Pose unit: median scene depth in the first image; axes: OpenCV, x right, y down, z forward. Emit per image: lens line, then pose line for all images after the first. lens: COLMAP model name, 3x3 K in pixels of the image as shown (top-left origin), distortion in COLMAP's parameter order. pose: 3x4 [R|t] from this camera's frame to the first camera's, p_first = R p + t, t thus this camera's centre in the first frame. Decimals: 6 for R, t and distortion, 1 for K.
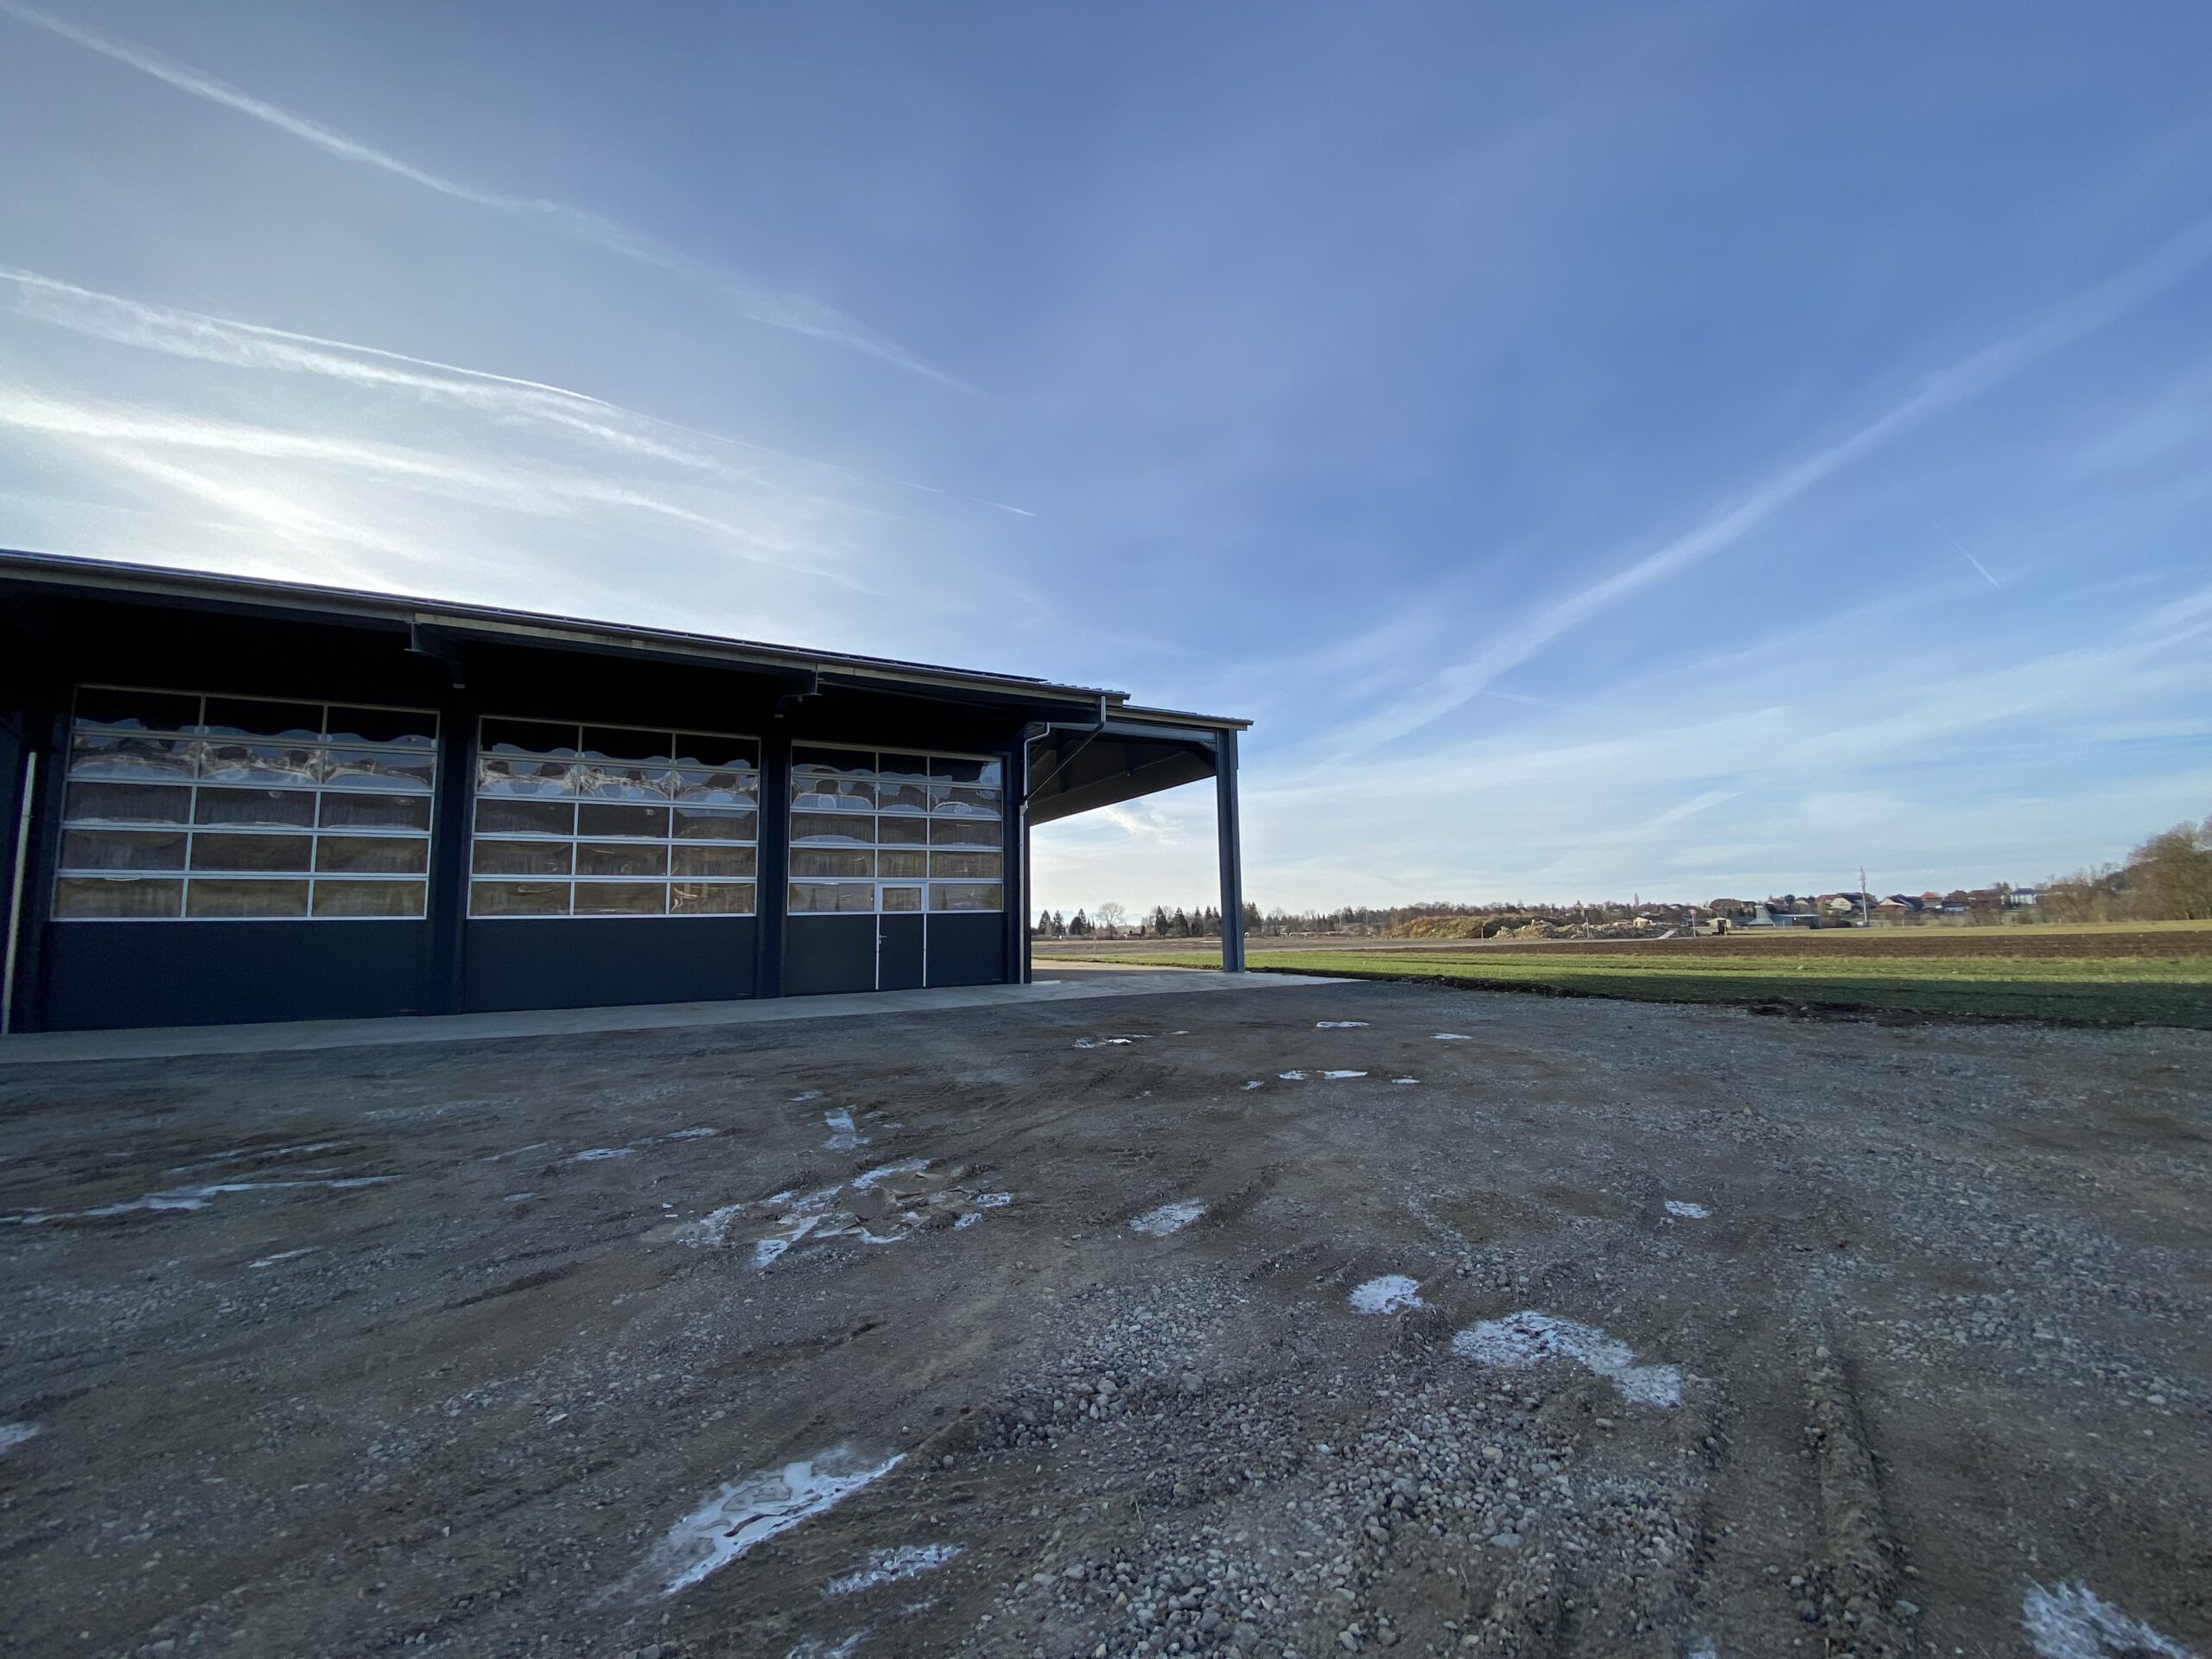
lens RADIAL K [[928.1, 0, 1097.6], [0, 928.1, 840.9], [0, 0, 1]] dist [0.047709, -0.027206]
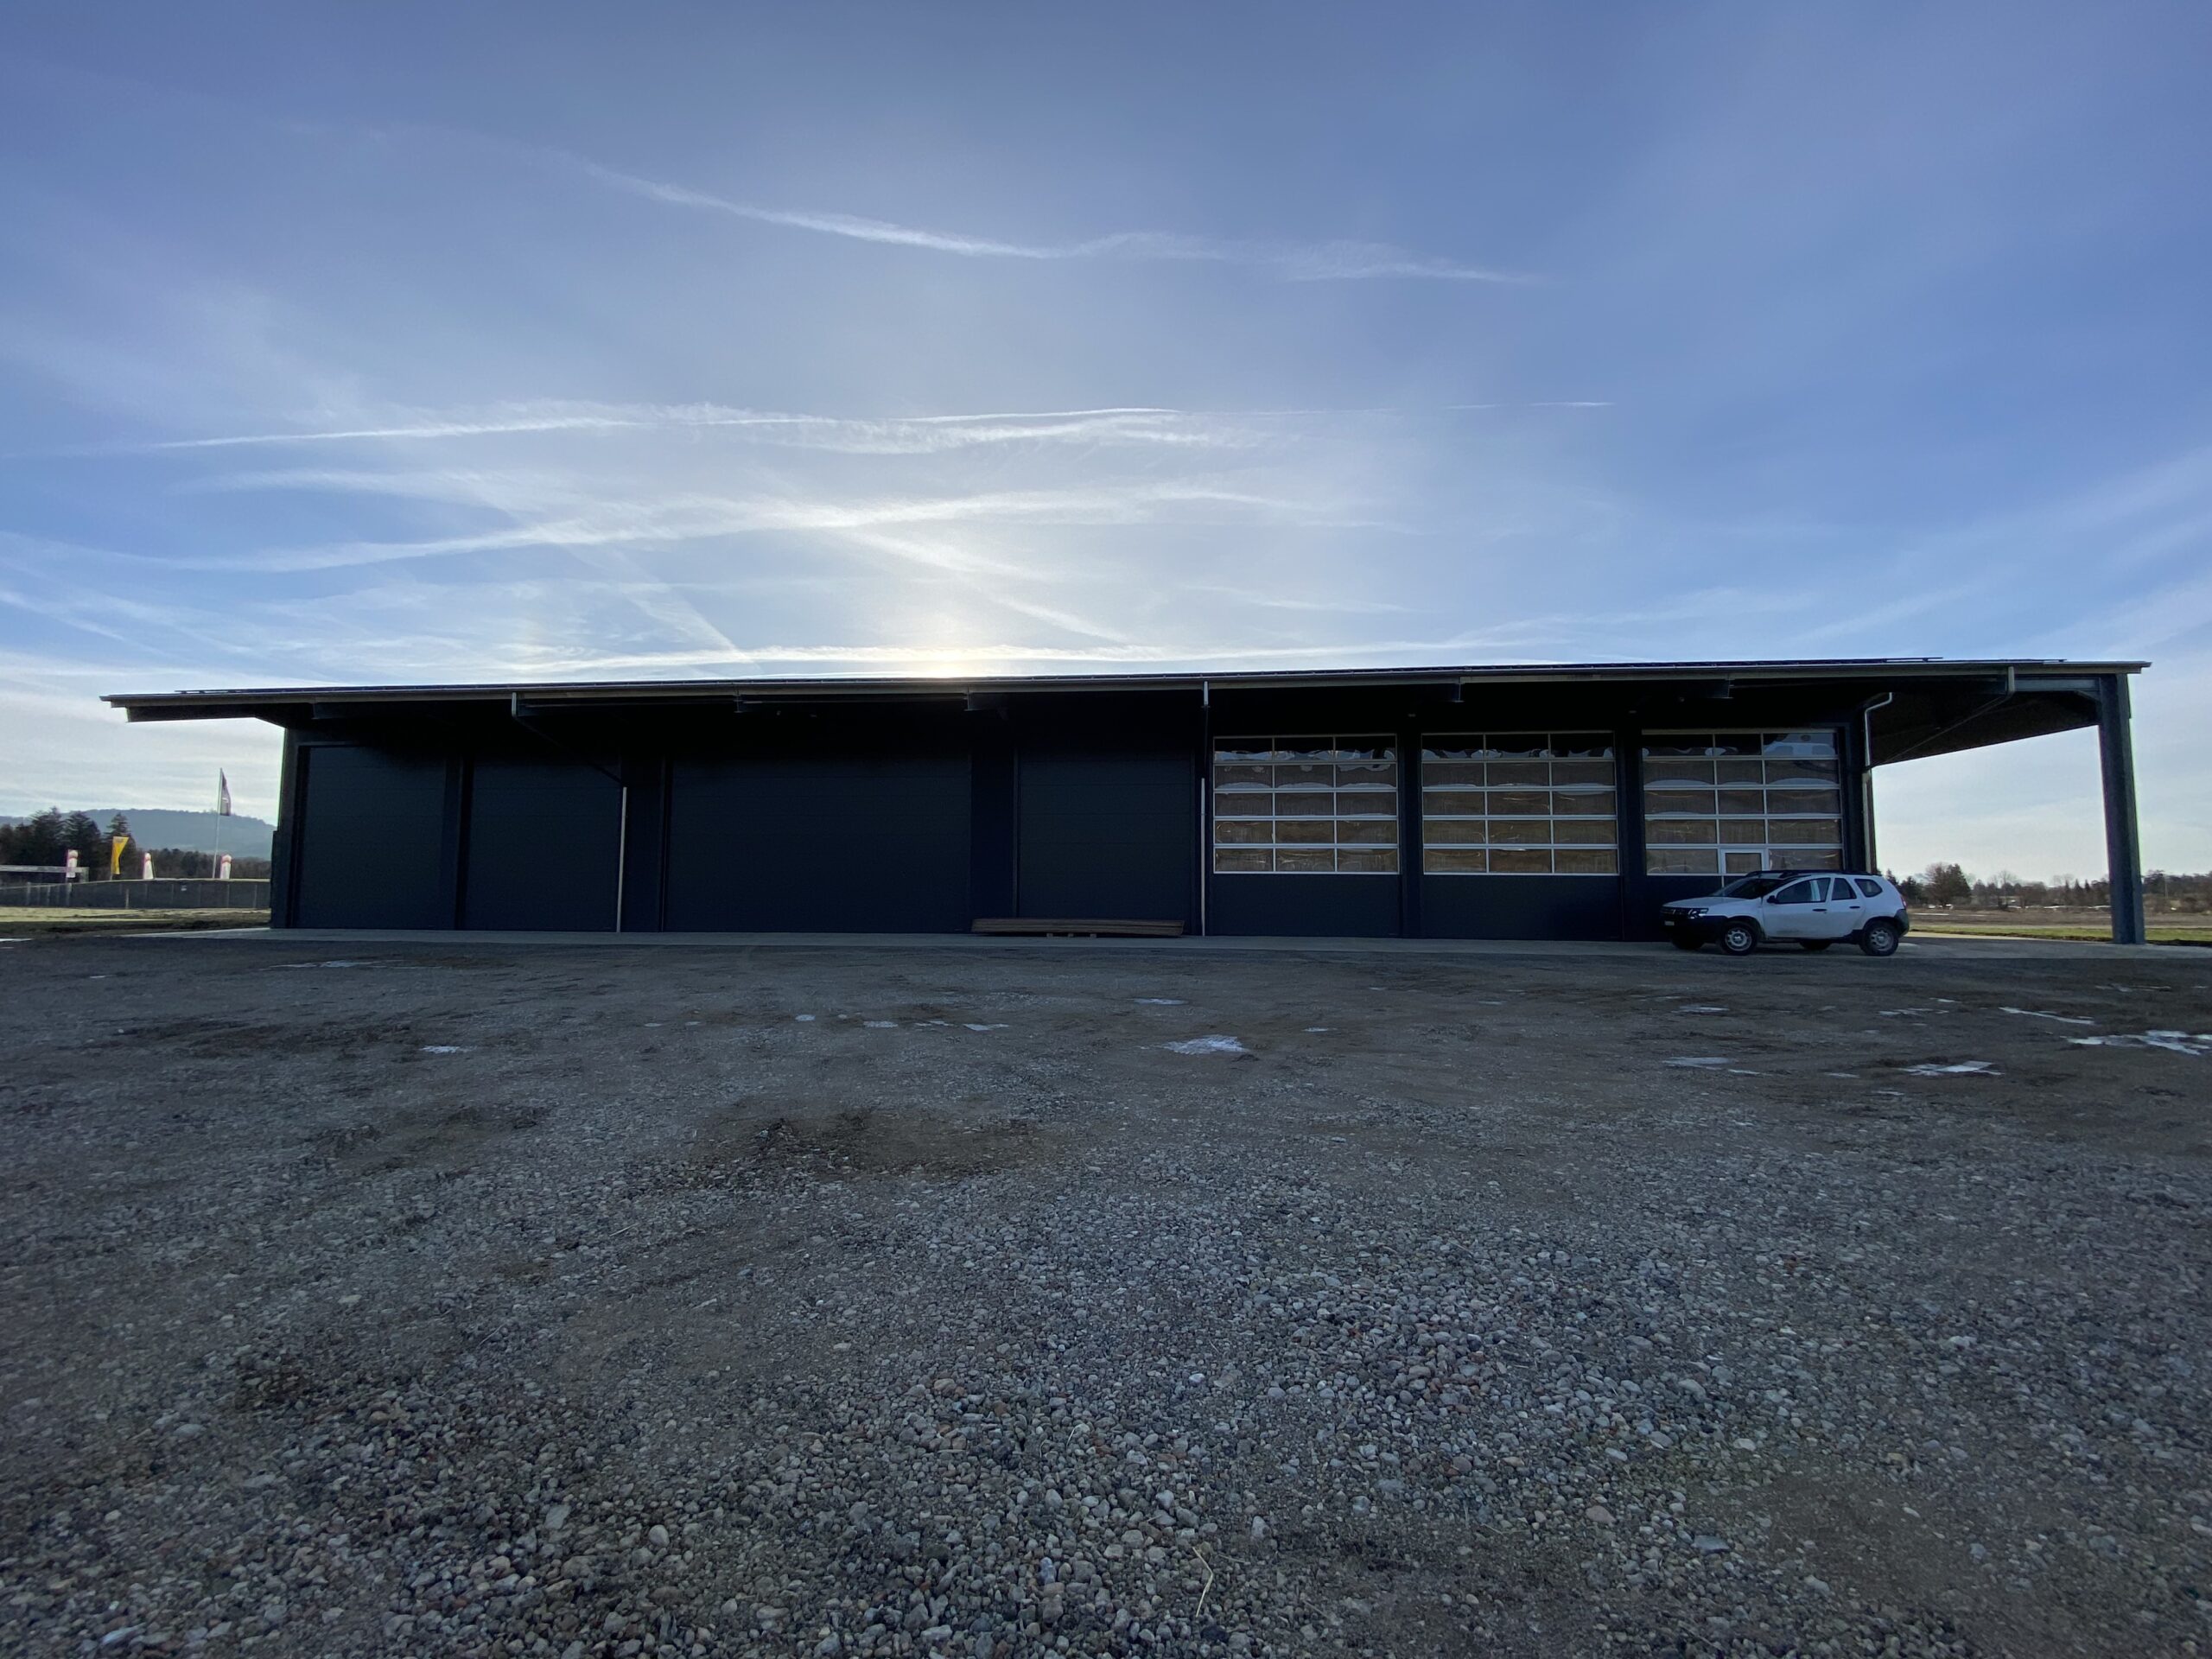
lens RADIAL K [[928.1, 0, 1097.6], [0, 928.1, 840.9], [0, 0, 1]] dist [0.047709, -0.027206]
pose [[0.842689, -0.005119, -0.538377, -0.237508], [0.029717, 0.998873, 0.037016, -0.028156], [0.537581, -0.047191, 0.841891, -0.360317]]
